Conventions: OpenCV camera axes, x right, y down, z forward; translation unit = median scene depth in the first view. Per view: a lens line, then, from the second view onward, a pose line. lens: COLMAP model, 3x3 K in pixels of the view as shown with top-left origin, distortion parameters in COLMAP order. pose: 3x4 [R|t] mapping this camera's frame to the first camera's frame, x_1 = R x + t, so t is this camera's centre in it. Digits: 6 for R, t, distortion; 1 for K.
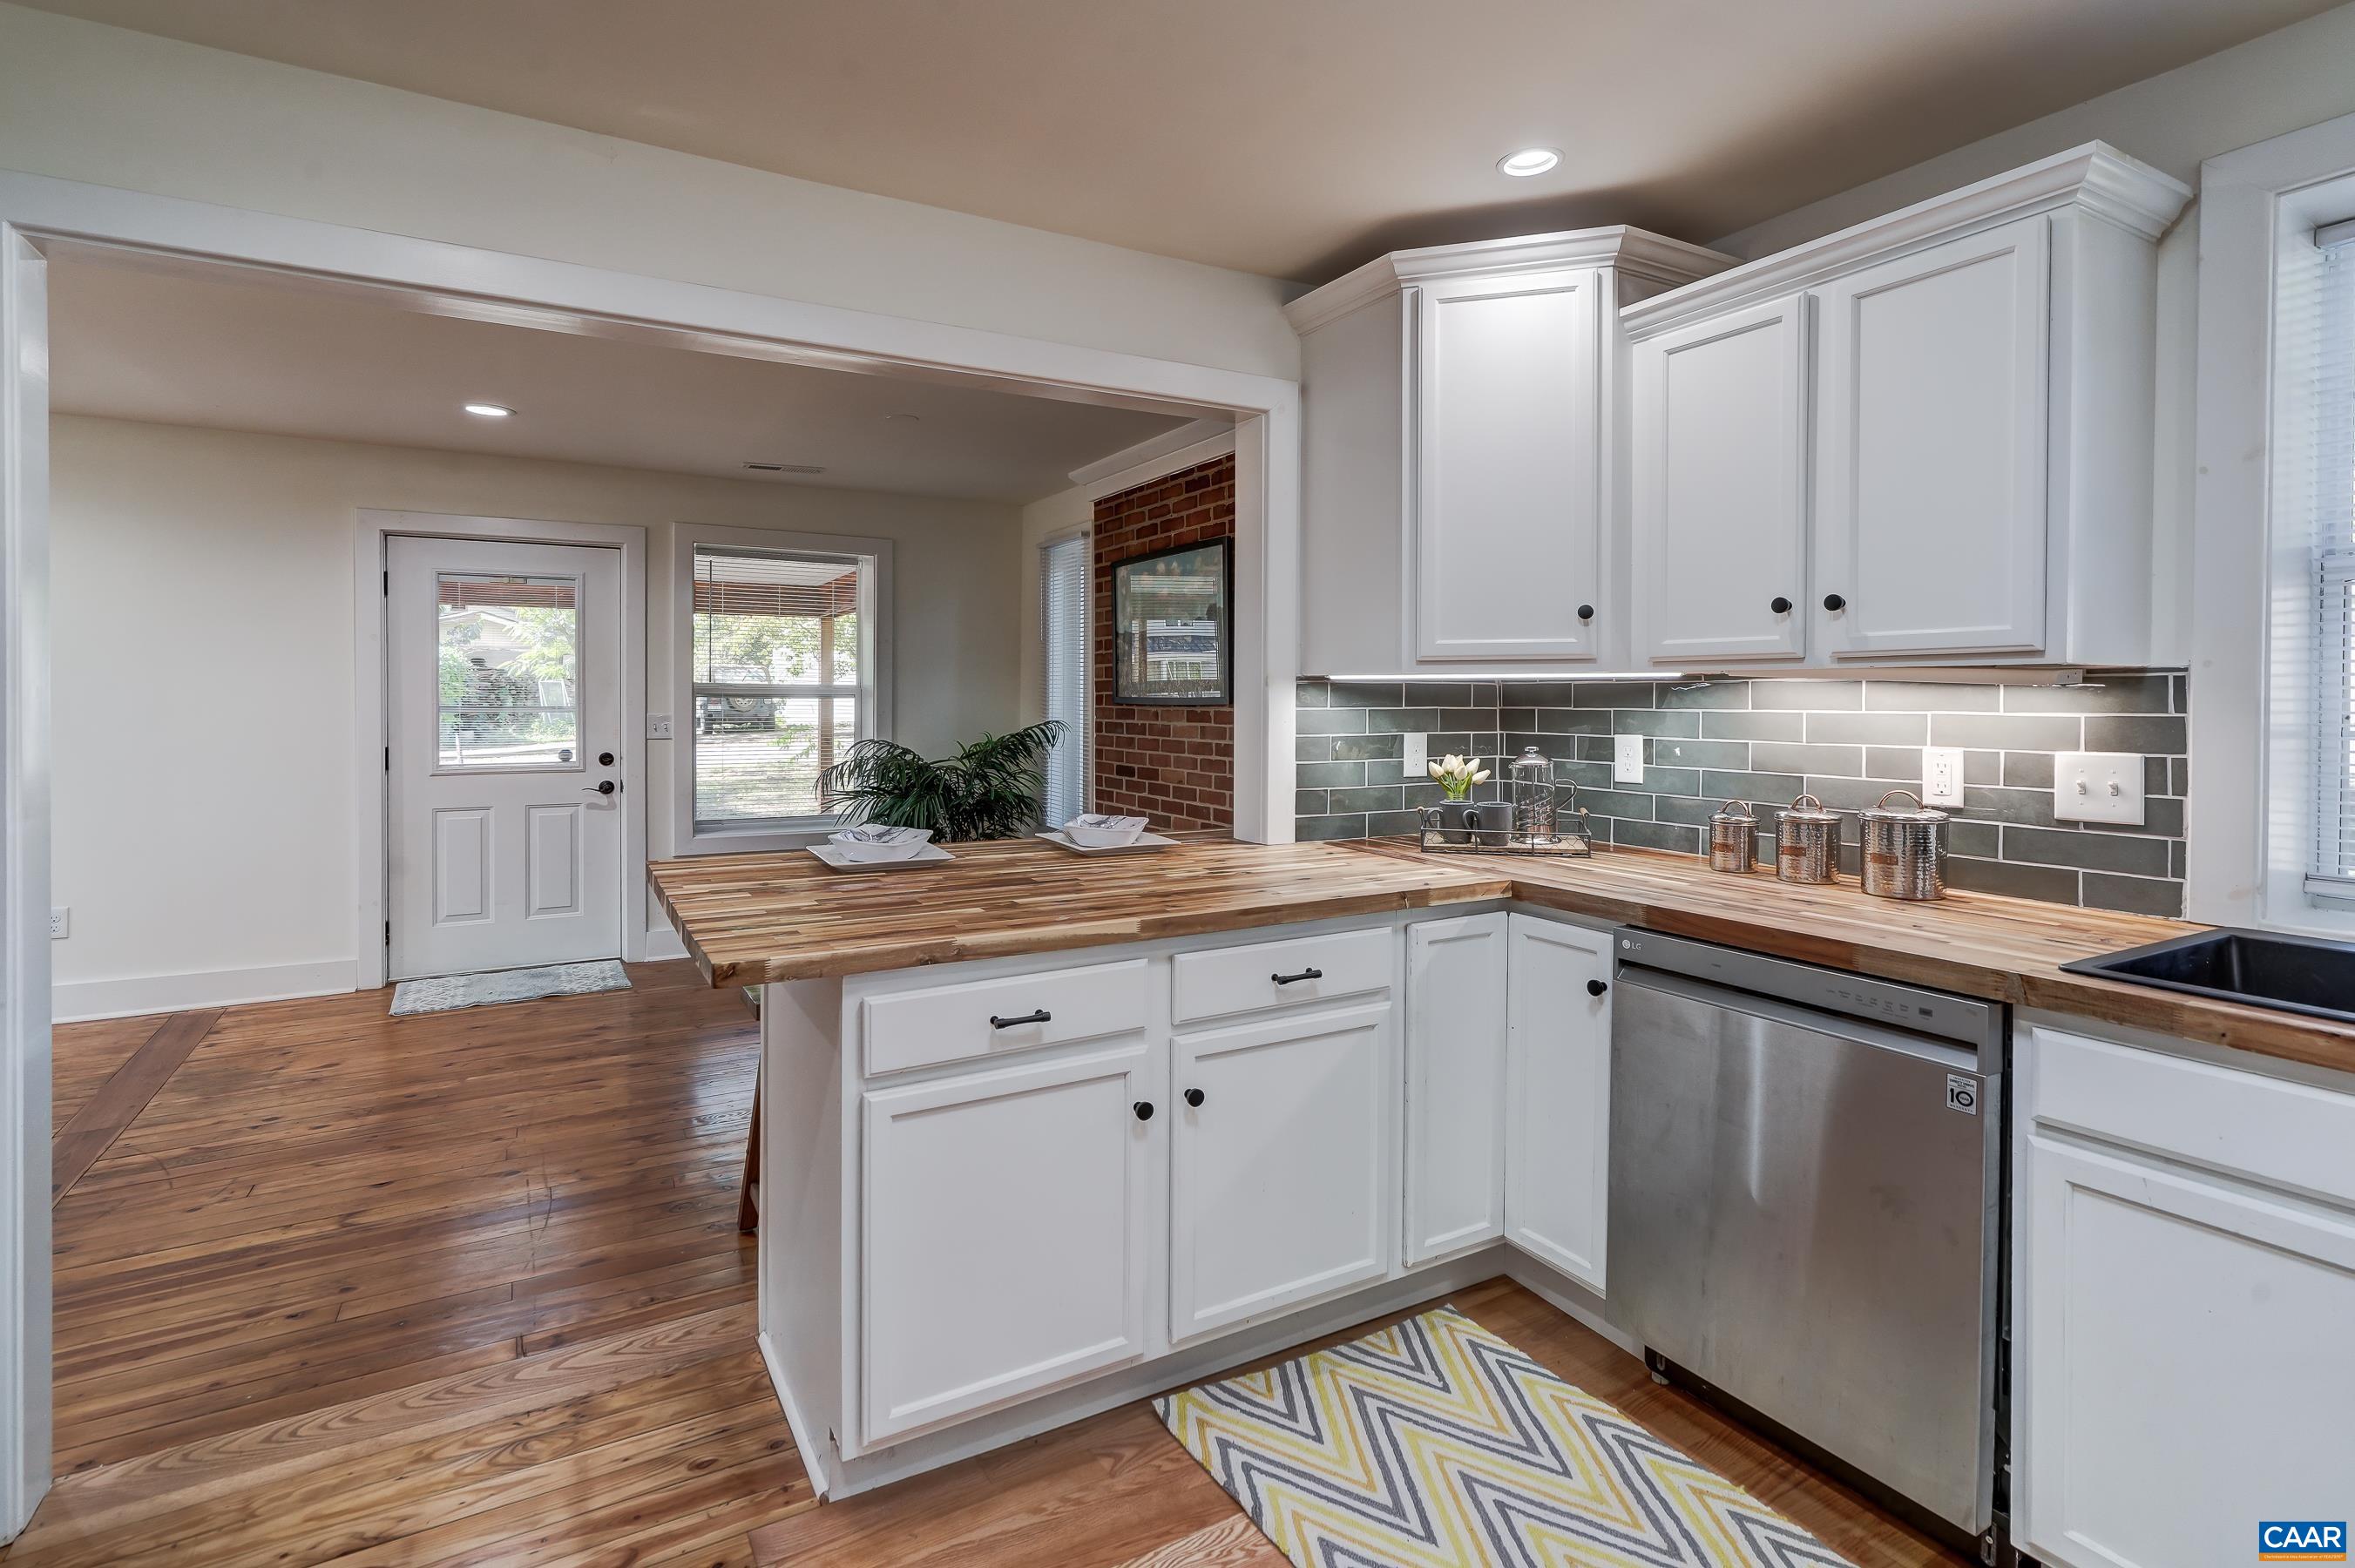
lens RADIAL K [[1163.6, 0, 1291.5], [0, 1163.6, 710.4], [0, 0, 1]] dist [0.002506, 0.000508]
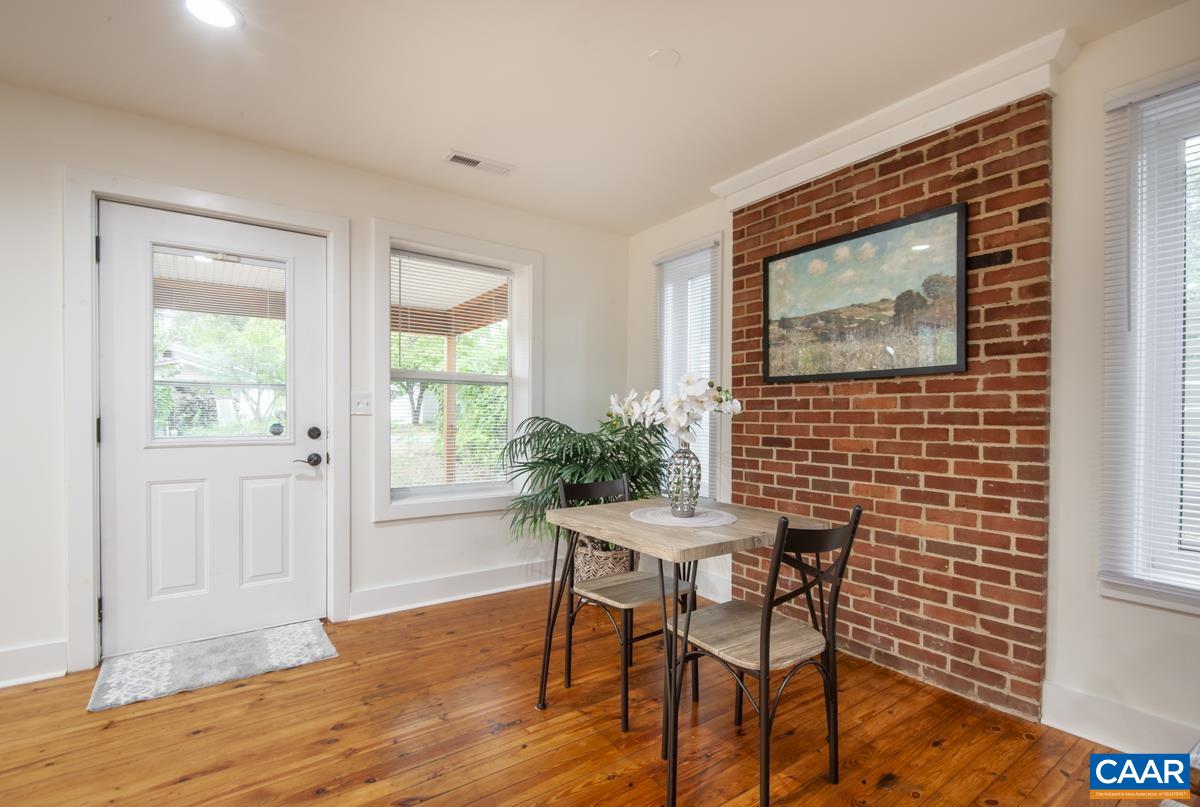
lens RADIAL K [[552.9, 0, 593.1], [0, 552.9, 421.5], [0, 0, 1]] dist [0.001487, -0.001157]
pose [[0.999351, -0.003879, 0.035800, -0.357321], [0.004163, 0.999960, -0.007871, 0.037104], [-0.035768, 0.008015, 0.999328, 0.492073]]
